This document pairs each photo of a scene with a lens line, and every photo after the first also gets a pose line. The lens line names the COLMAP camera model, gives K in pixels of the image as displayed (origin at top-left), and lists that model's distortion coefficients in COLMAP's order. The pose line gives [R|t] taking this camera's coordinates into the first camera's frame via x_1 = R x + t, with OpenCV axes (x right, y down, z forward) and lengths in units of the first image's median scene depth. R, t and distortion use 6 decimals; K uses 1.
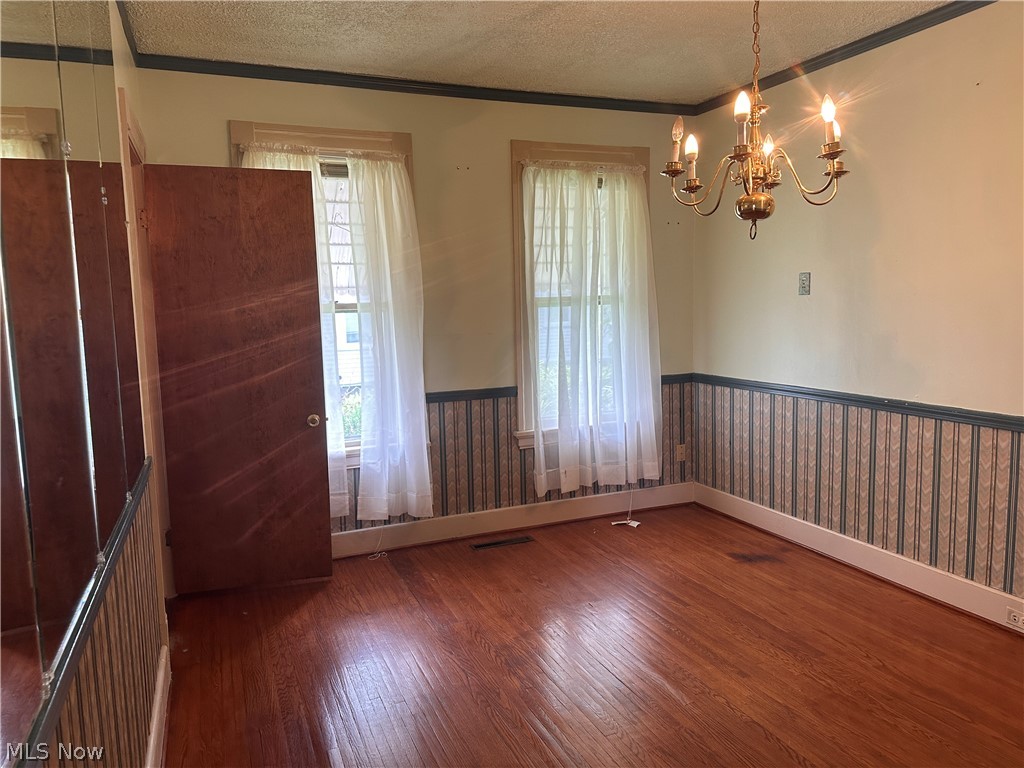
lens RADIAL K [[715.5, 0, 502.2], [0, 715.5, 379.0], [0, 0, 1]] dist [0.066377, -0.089318]
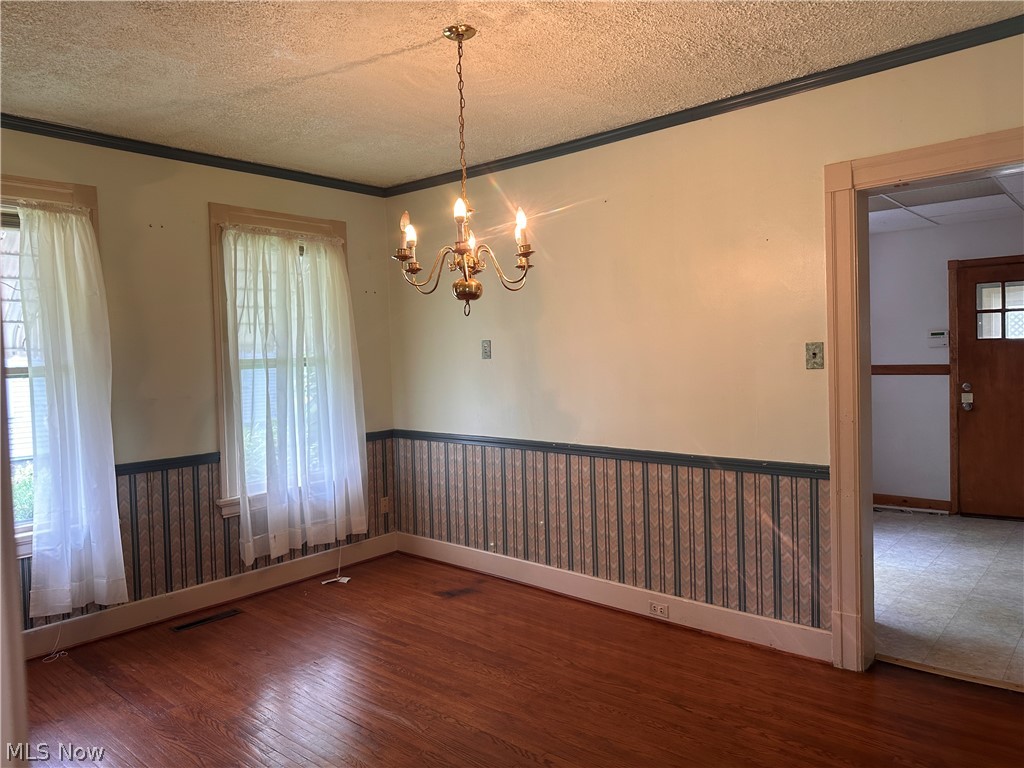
lens RADIAL K [[715.5, 0, 510.5], [0, 715.5, 376.5], [0, 0, 1]] dist [0.066377, -0.089318]
pose [[0.893752, -0.013411, 0.448360, -0.068179], [0.051114, 0.996087, -0.072096, -0.000512], [-0.445639, 0.087353, 0.890941, -0.051584]]
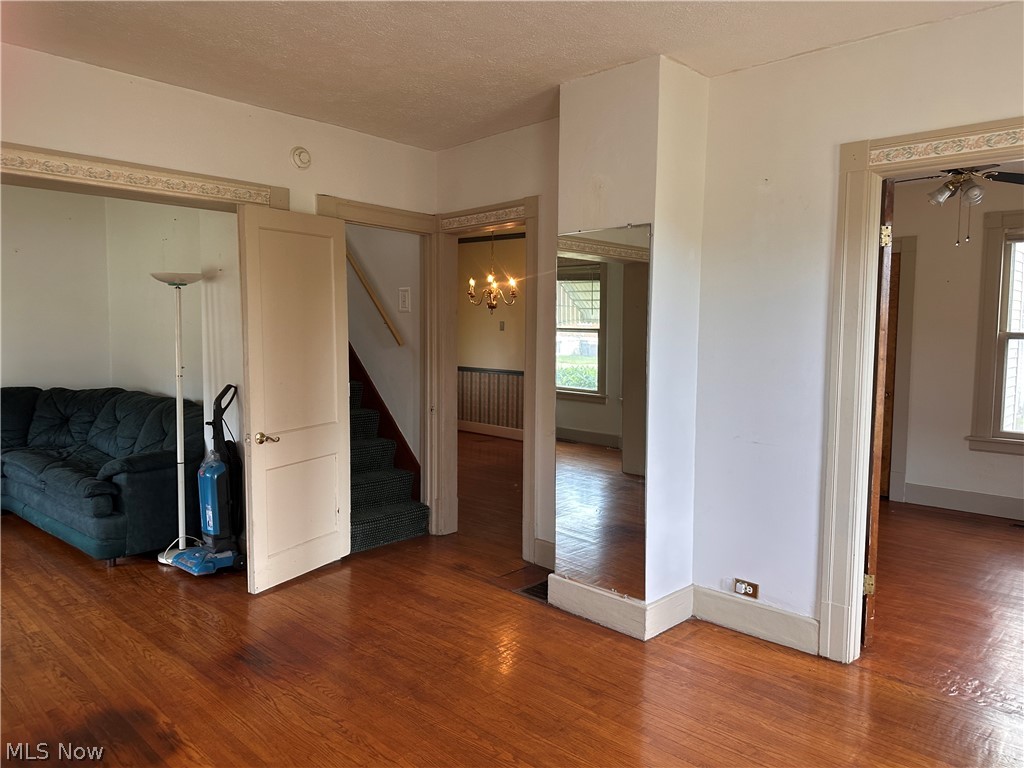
lens RADIAL K [[715.5, 0, 489.2], [0, 715.5, 383.9], [0, 0, 1]] dist [0.066377, -0.089318]
pose [[0.922529, 0.002186, 0.385922, -0.519489], [0.010295, 0.999489, -0.030272, 0.128295], [-0.385791, 0.031900, 0.922035, -1.131479]]
